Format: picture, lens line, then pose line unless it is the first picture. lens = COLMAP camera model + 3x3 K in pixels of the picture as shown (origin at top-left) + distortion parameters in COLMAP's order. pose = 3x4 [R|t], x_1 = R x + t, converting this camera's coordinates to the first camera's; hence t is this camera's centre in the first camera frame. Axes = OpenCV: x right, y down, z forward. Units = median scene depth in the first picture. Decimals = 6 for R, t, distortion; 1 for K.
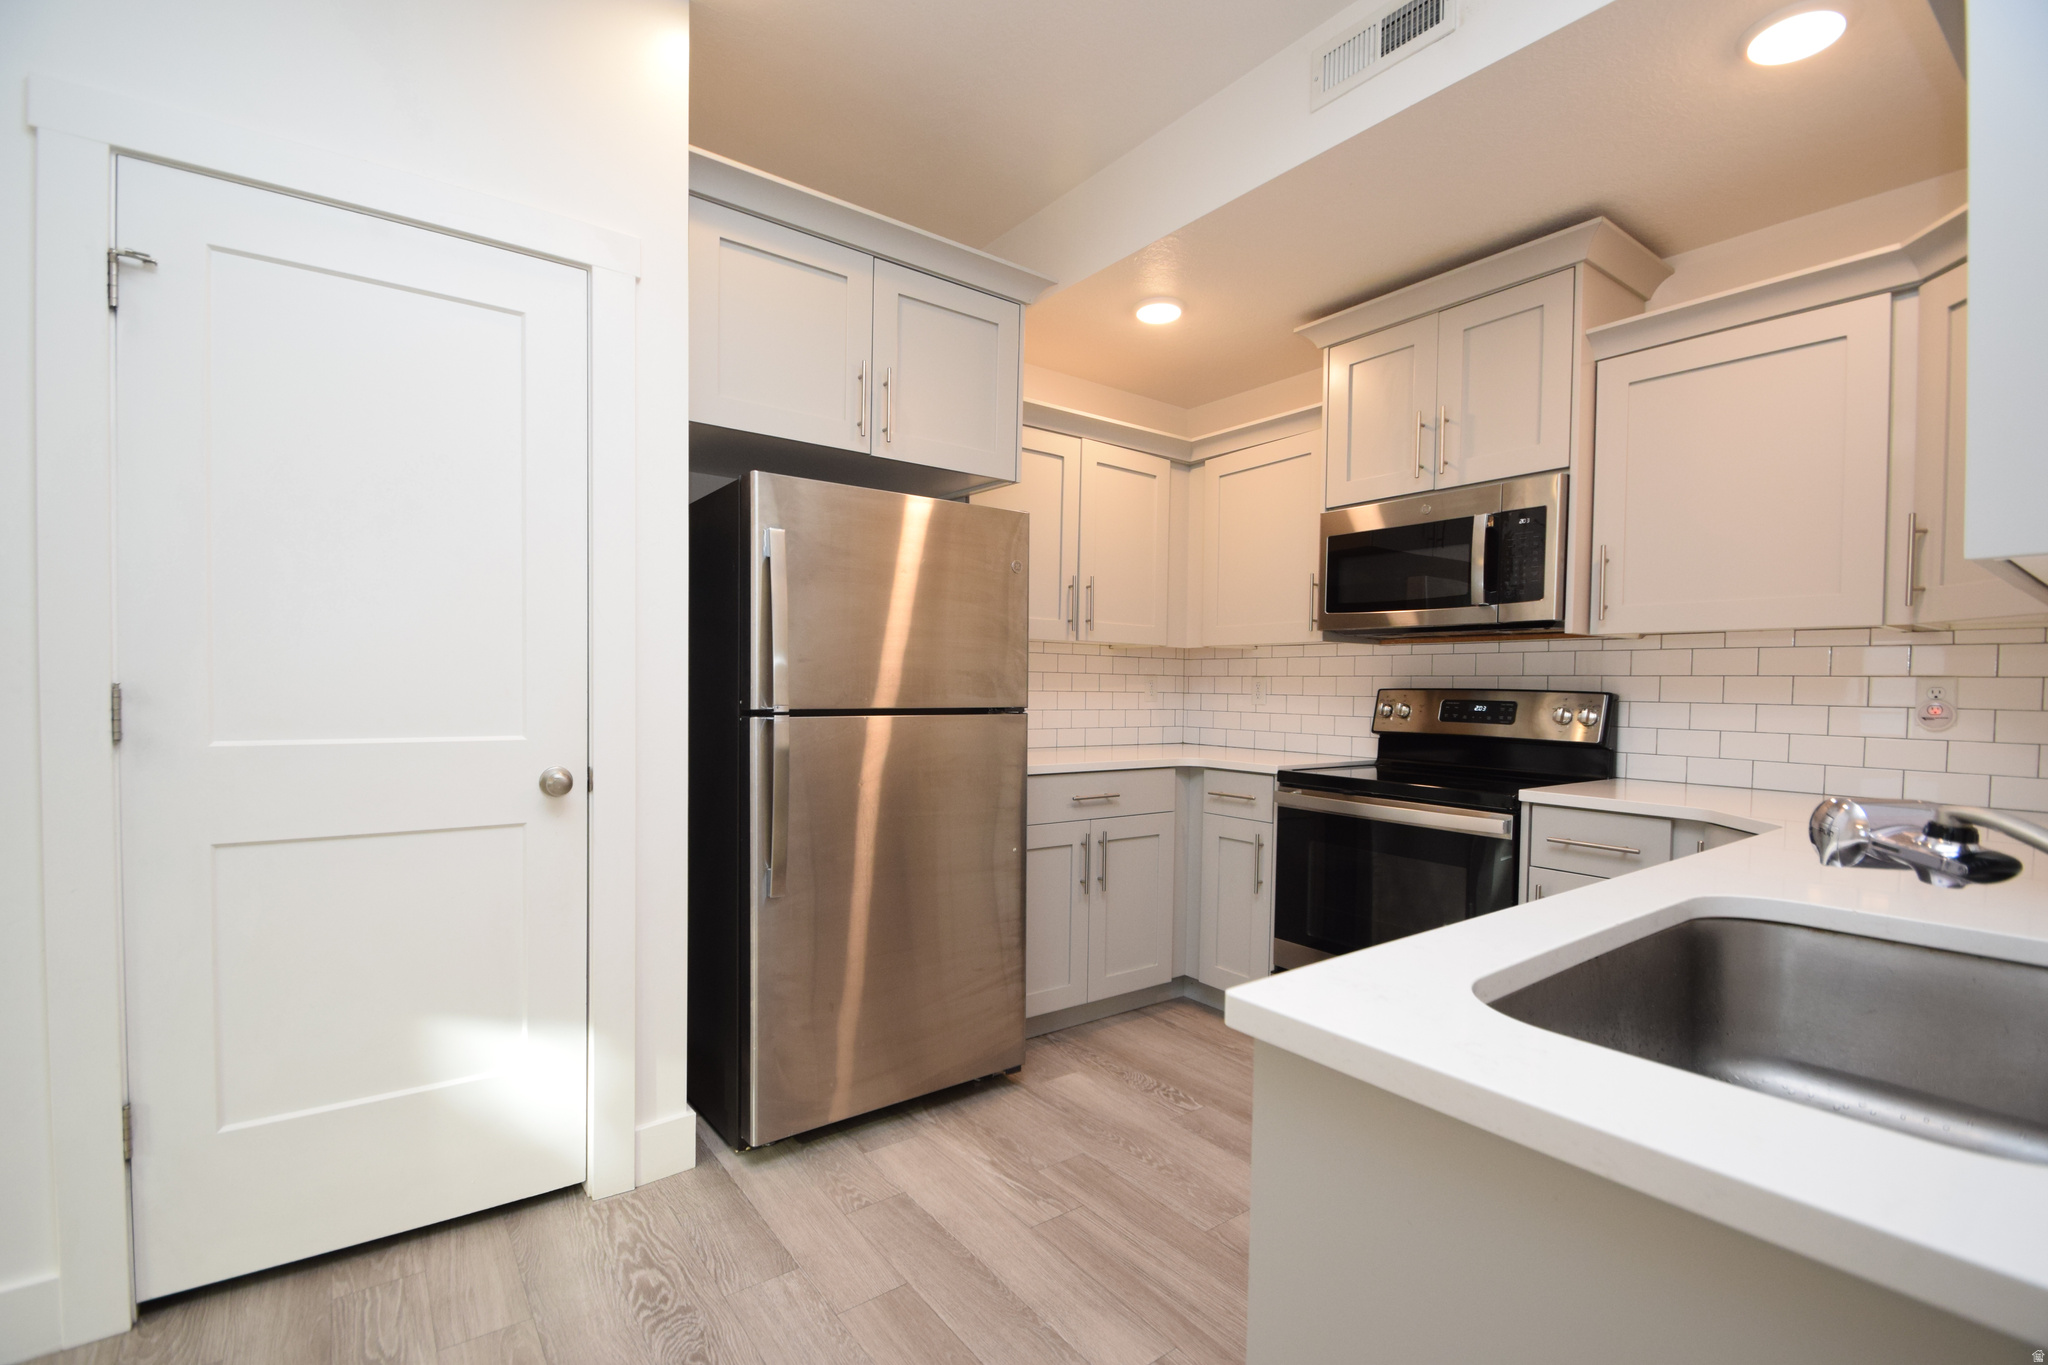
lens RADIAL K [[899.7, 0, 1008.2], [0, 899.7, 713.4], [0, 0, 1]] dist [0.013725, -0.015650]
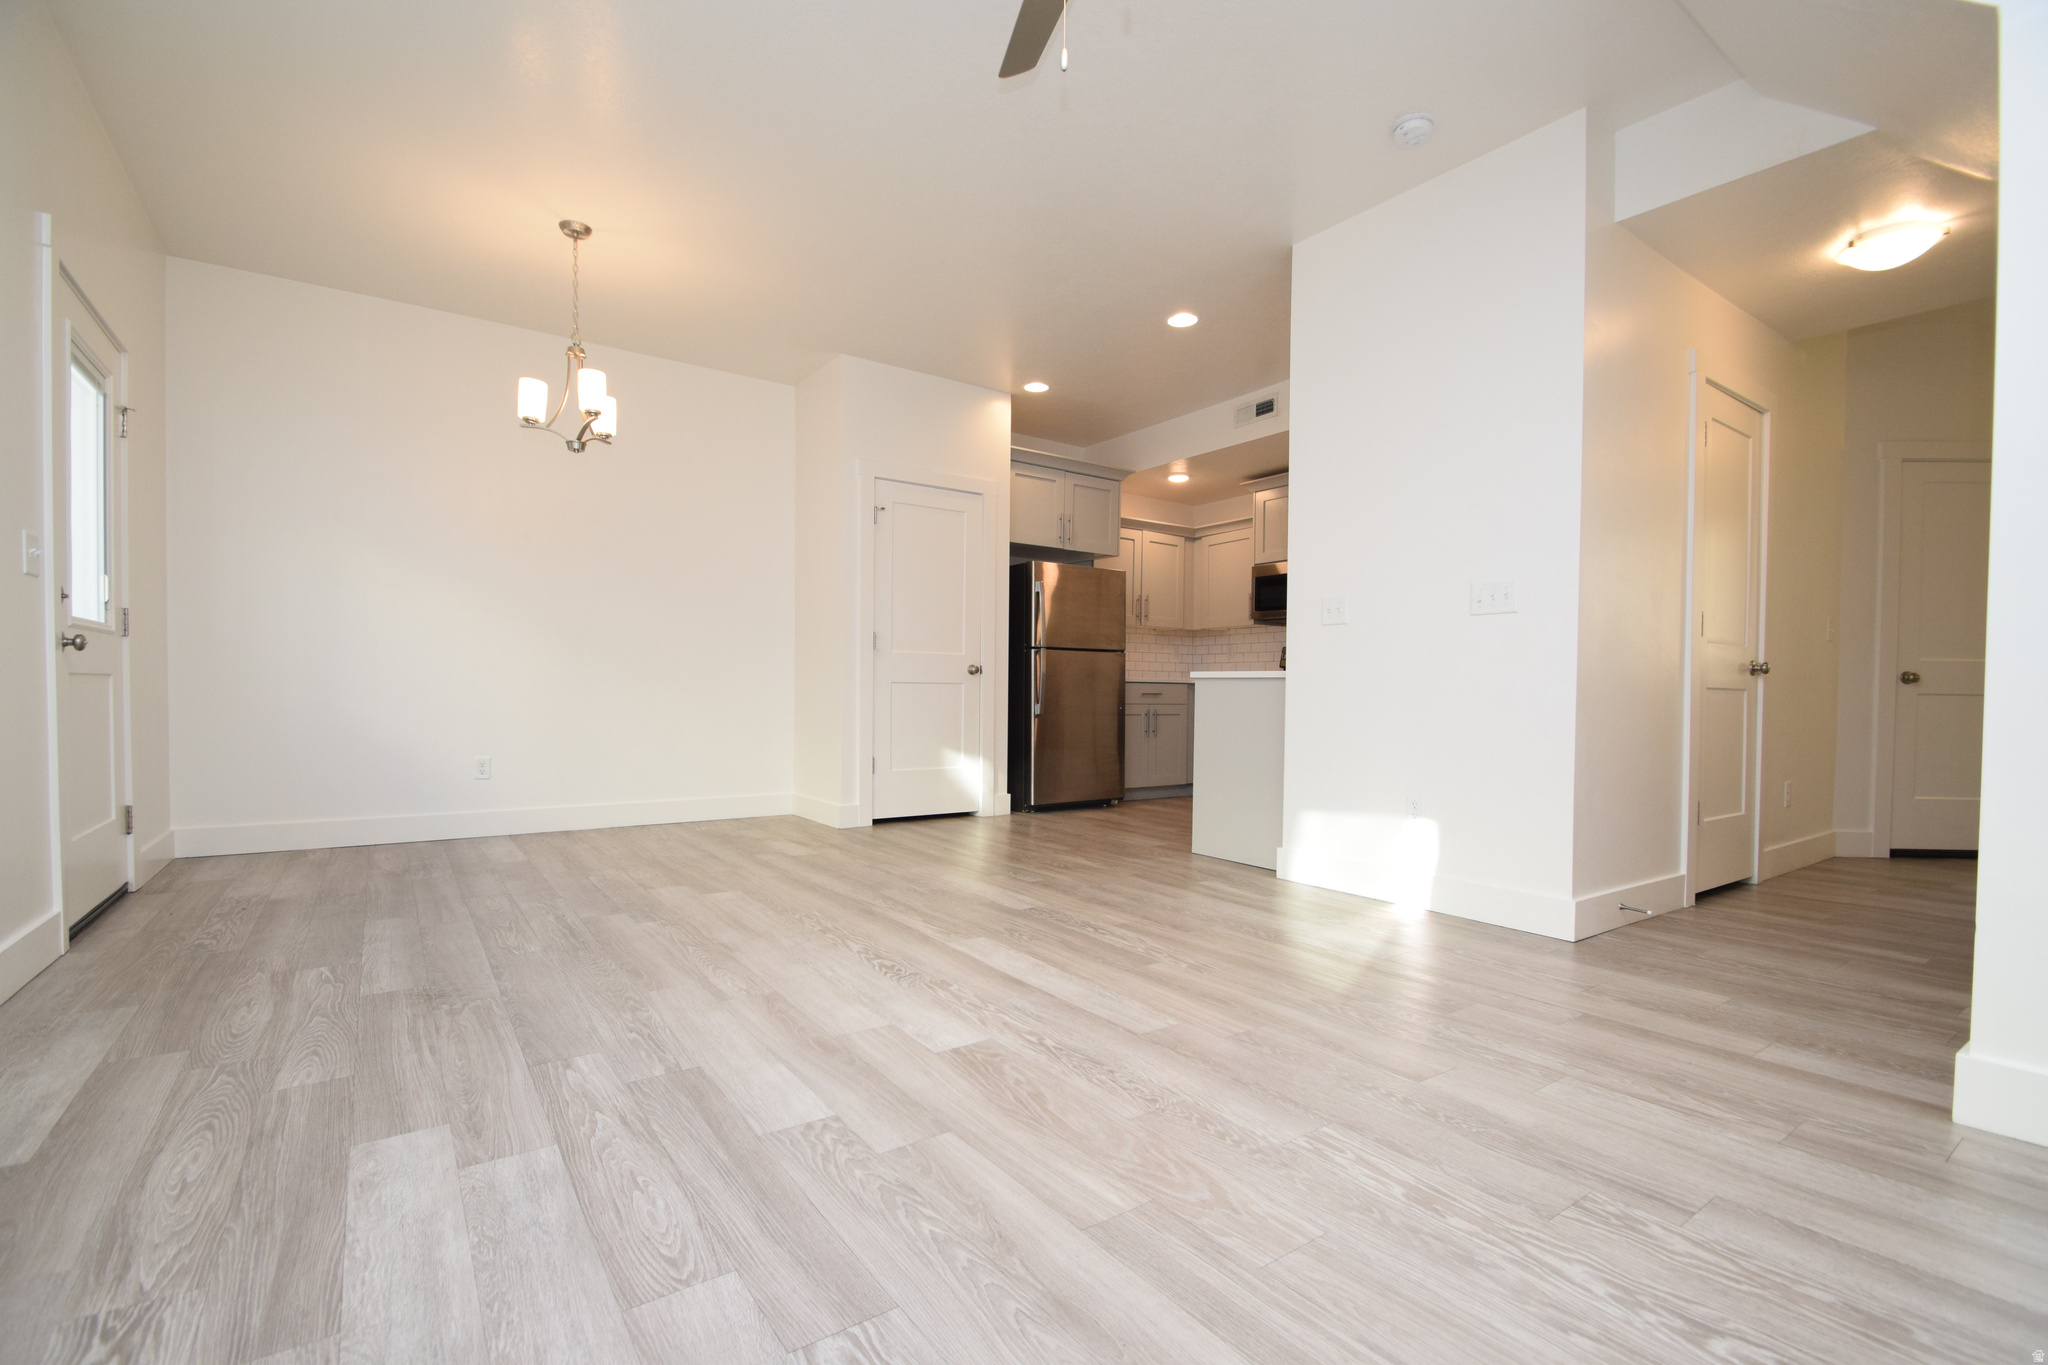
lens RADIAL K [[899.7, 0, 1008.2], [0, 899.7, 713.4], [0, 0, 1]] dist [0.013725, -0.015650]
pose [[0.999787, -0.003749, -0.020274, -0.248607], [0.003602, 0.999967, -0.007305, 0.181330], [0.020301, 0.007231, 0.999768, -1.446000]]
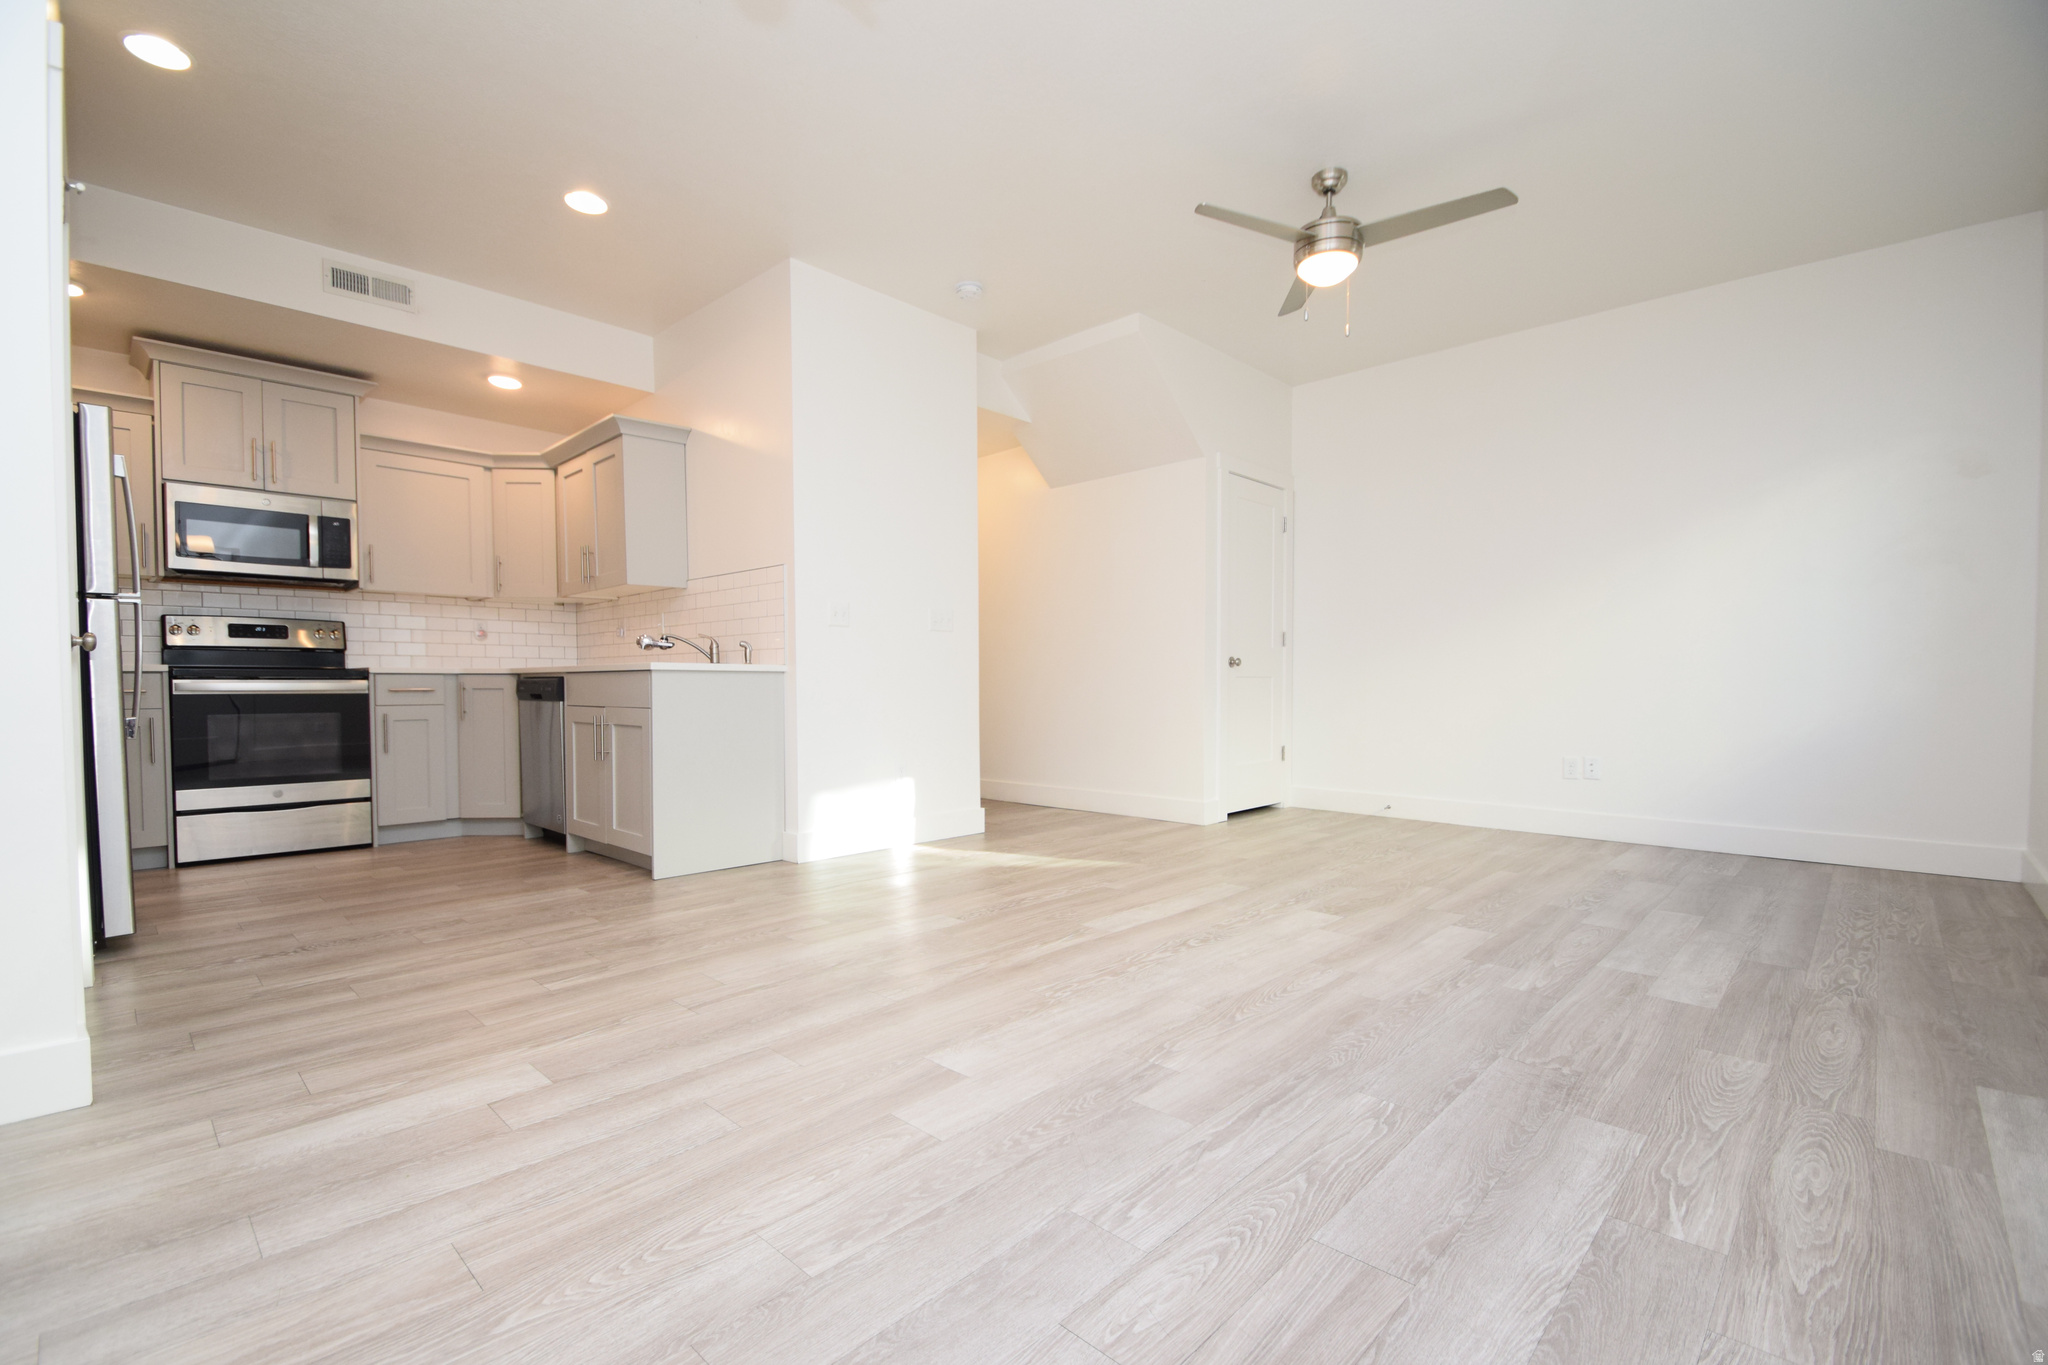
lens RADIAL K [[899.7, 0, 1008.2], [0, 899.7, 713.4], [0, 0, 1]] dist [0.013725, -0.015650]
pose [[-0.169969, -0.048391, 0.984260, -1.444690], [0.030789, 0.998045, 0.054386, 0.109987], [-0.984968, 0.039549, -0.168147, -0.022845]]
